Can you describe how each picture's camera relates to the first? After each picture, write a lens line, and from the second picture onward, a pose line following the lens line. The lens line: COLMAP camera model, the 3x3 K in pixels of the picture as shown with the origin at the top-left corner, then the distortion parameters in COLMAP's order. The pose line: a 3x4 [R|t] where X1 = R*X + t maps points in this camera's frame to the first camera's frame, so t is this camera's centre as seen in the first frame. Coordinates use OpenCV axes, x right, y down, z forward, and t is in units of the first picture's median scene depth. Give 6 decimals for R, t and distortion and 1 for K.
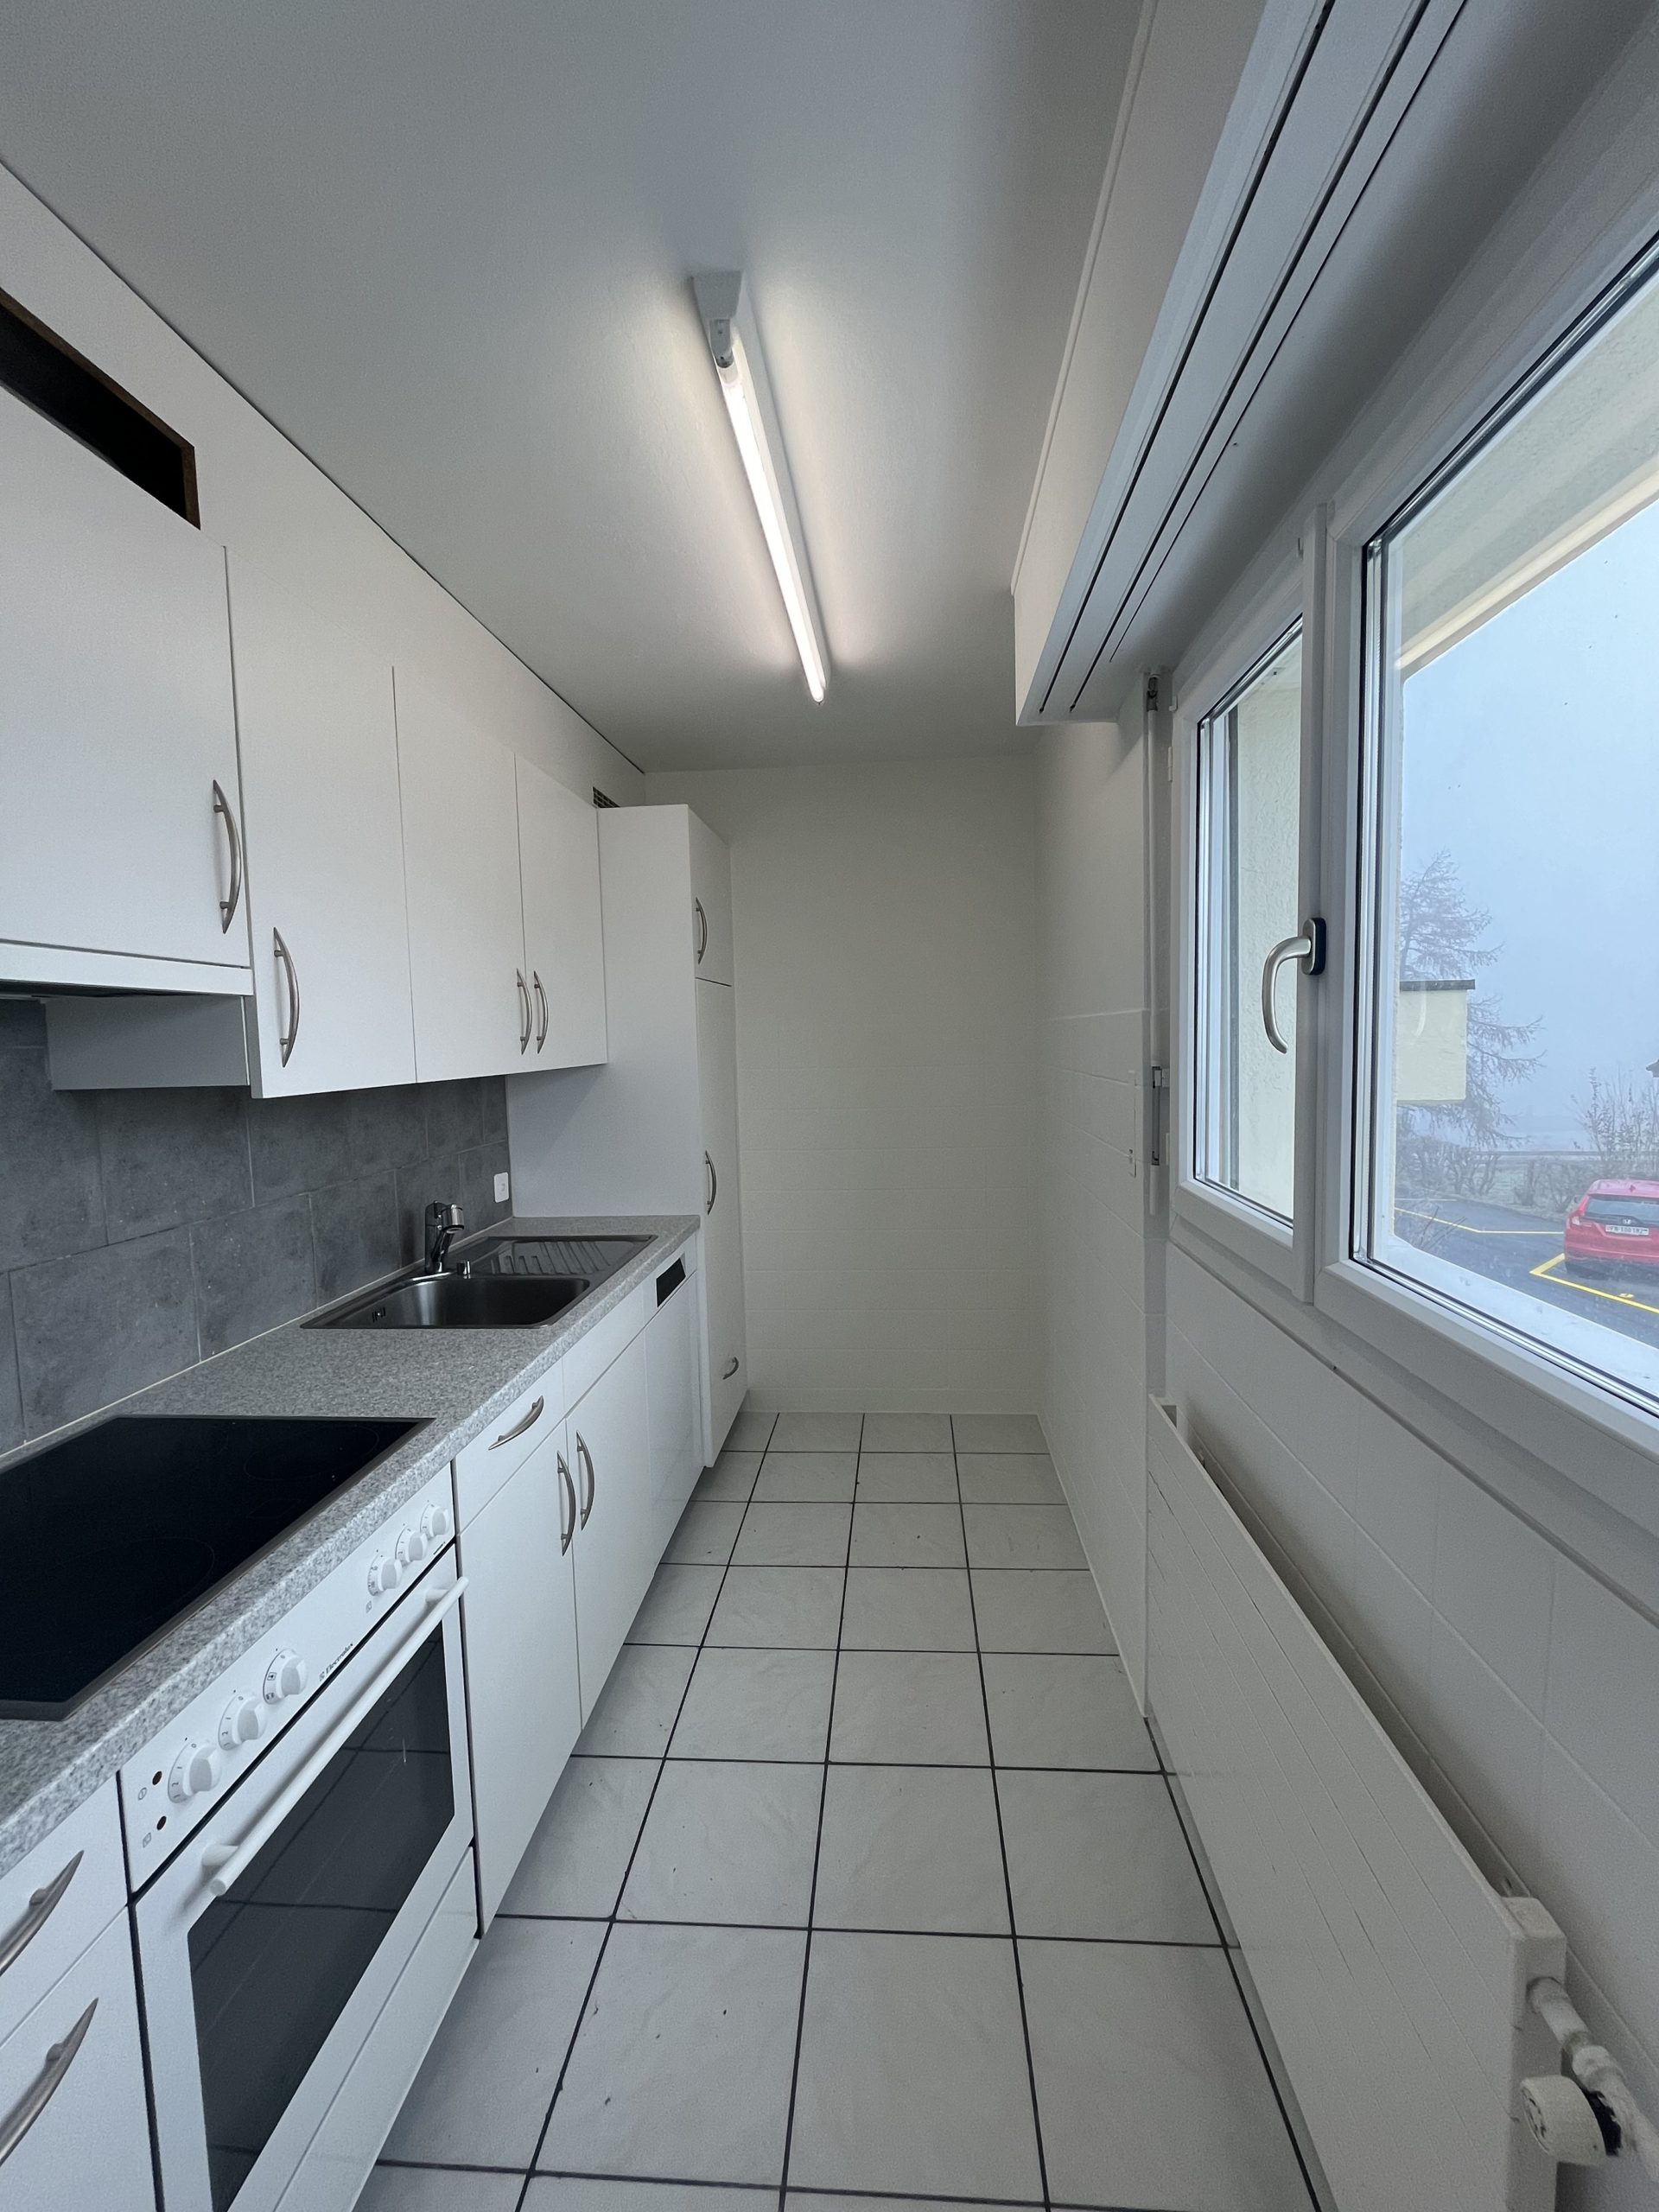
lens RADIAL K [[880.2, 0, 829.5], [0, 880.2, 1106.0], [0, 0, 1]] dist [0.000081, 0.000193]
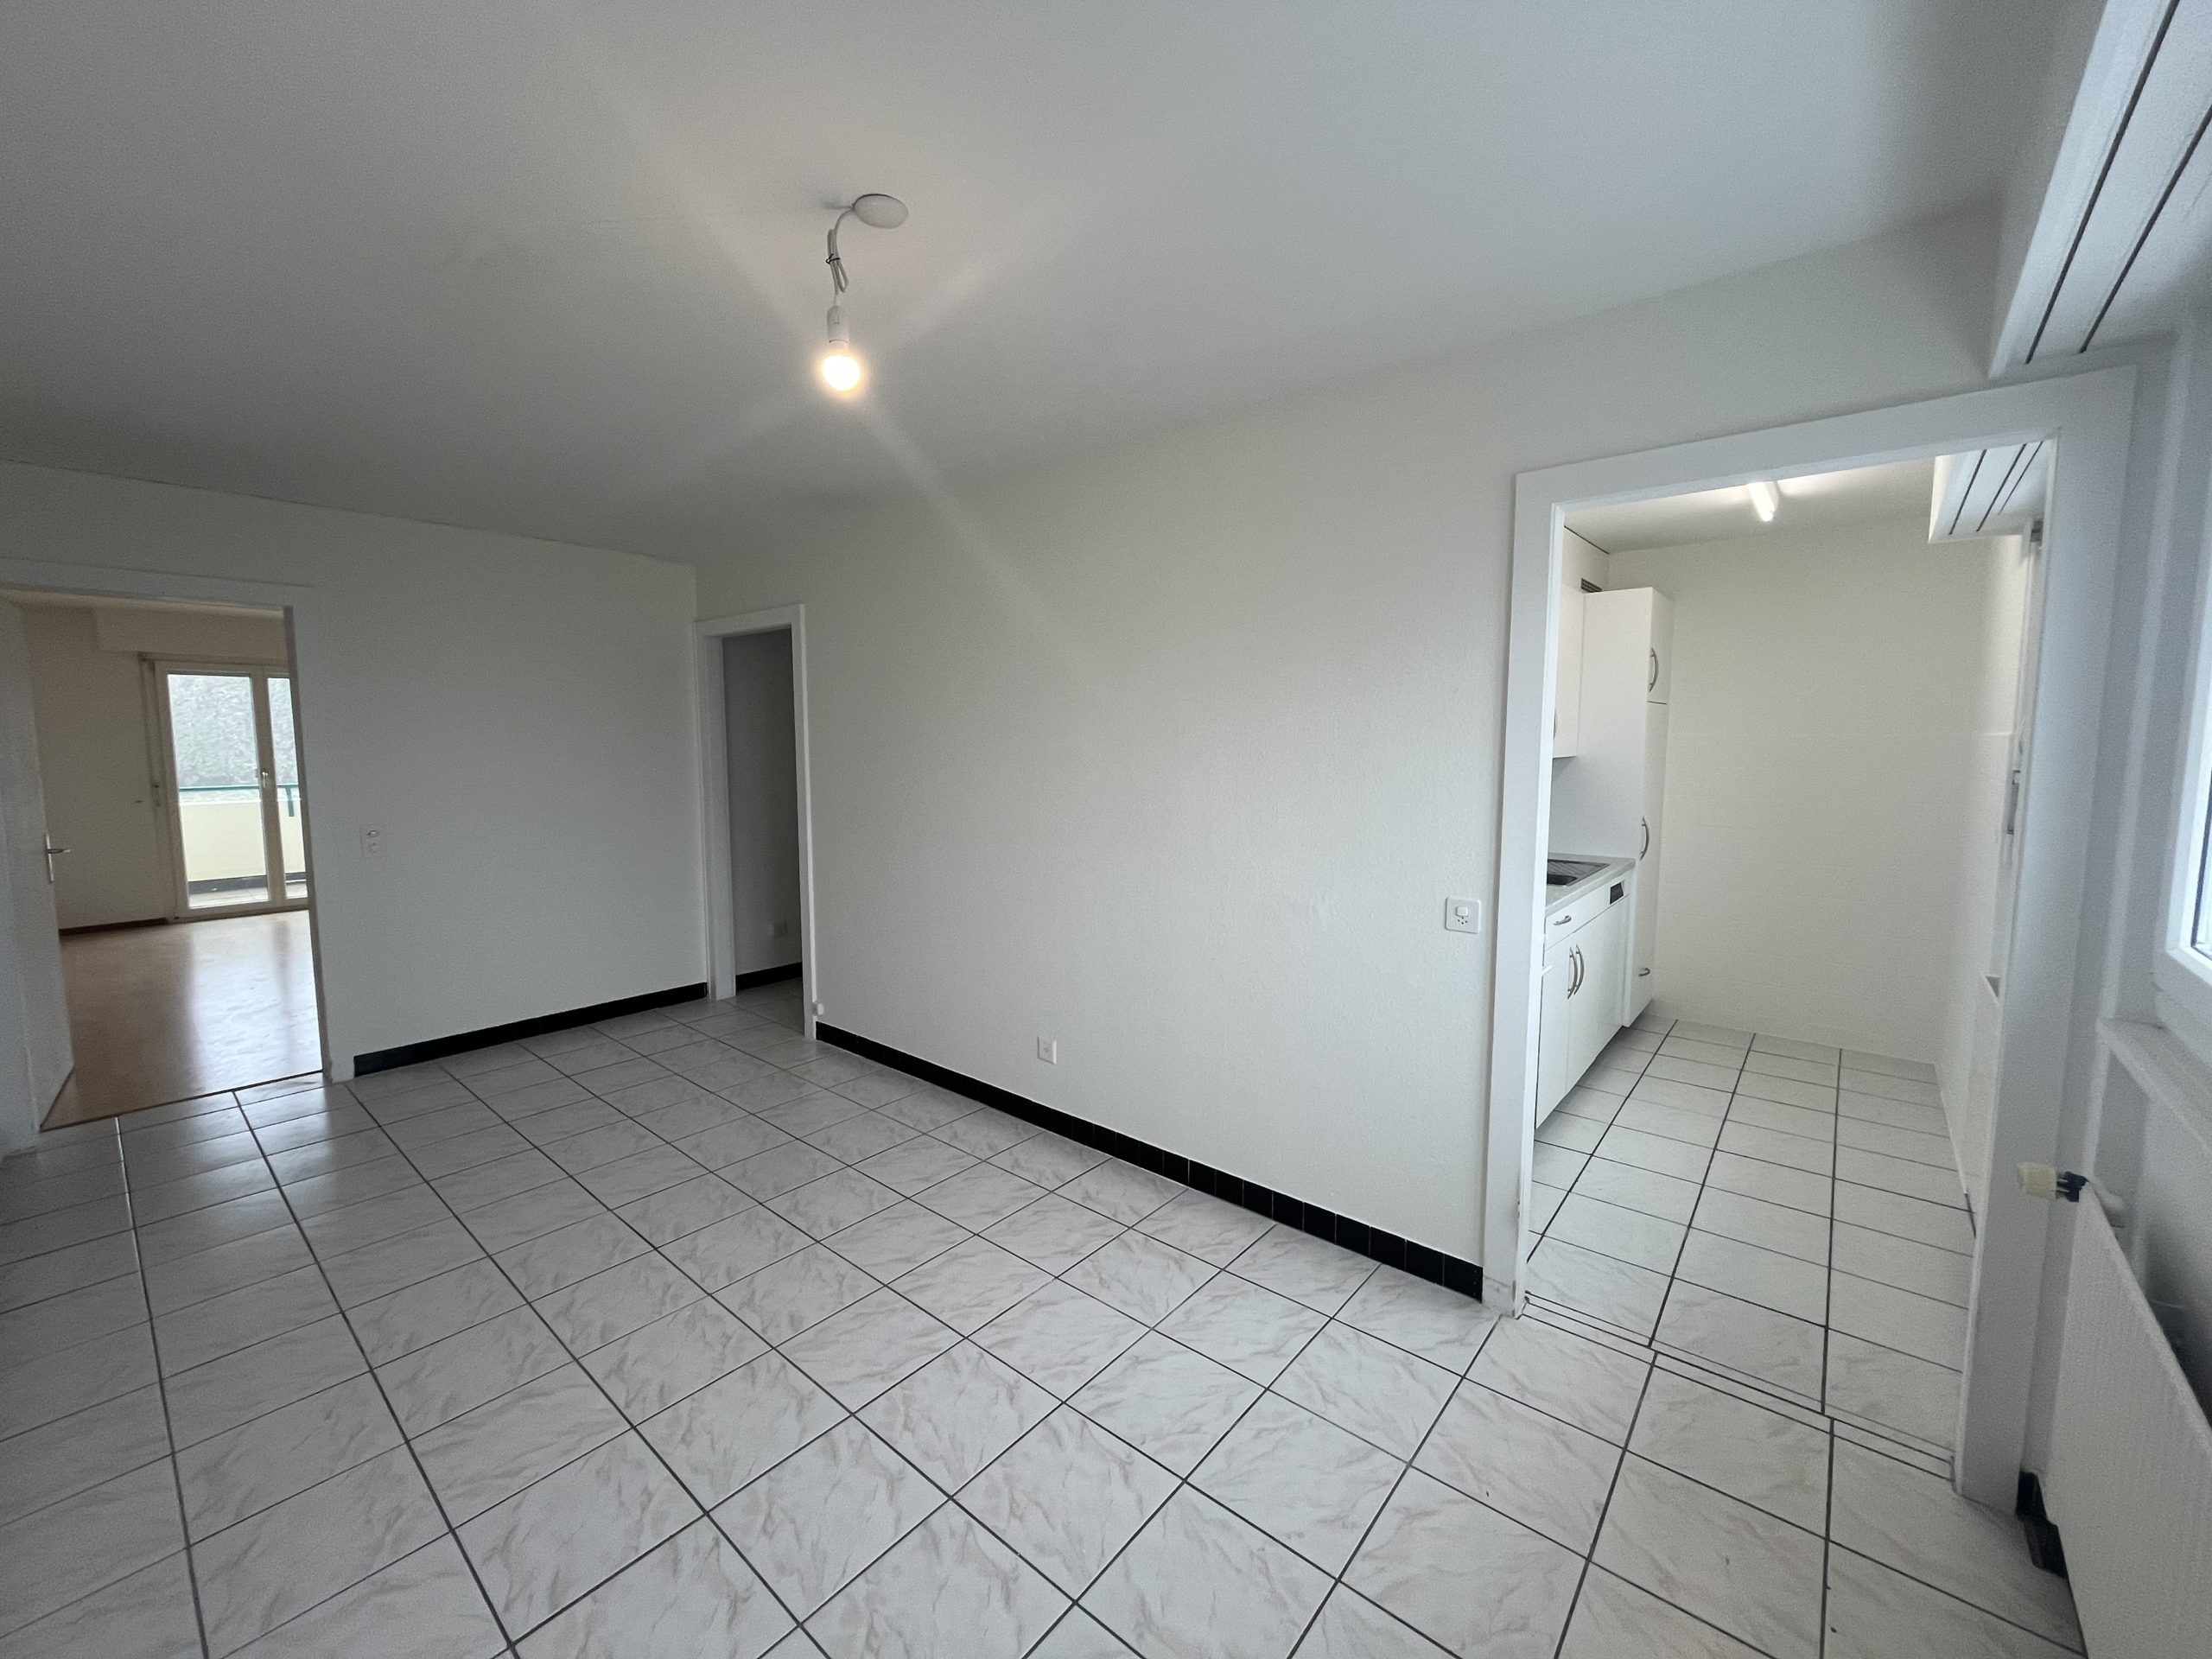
lens RADIAL K [[880.2, 0, 1104.8], [0, 880.2, 820.3], [0, 0, 1]] dist [0.000081, 0.000193]
pose [[0.812761, 0.080298, -0.577036, -0.021528], [-0.066892, 0.996768, 0.044488, 0.052359], [0.578744, 0.002441, 0.815506, -0.777234]]
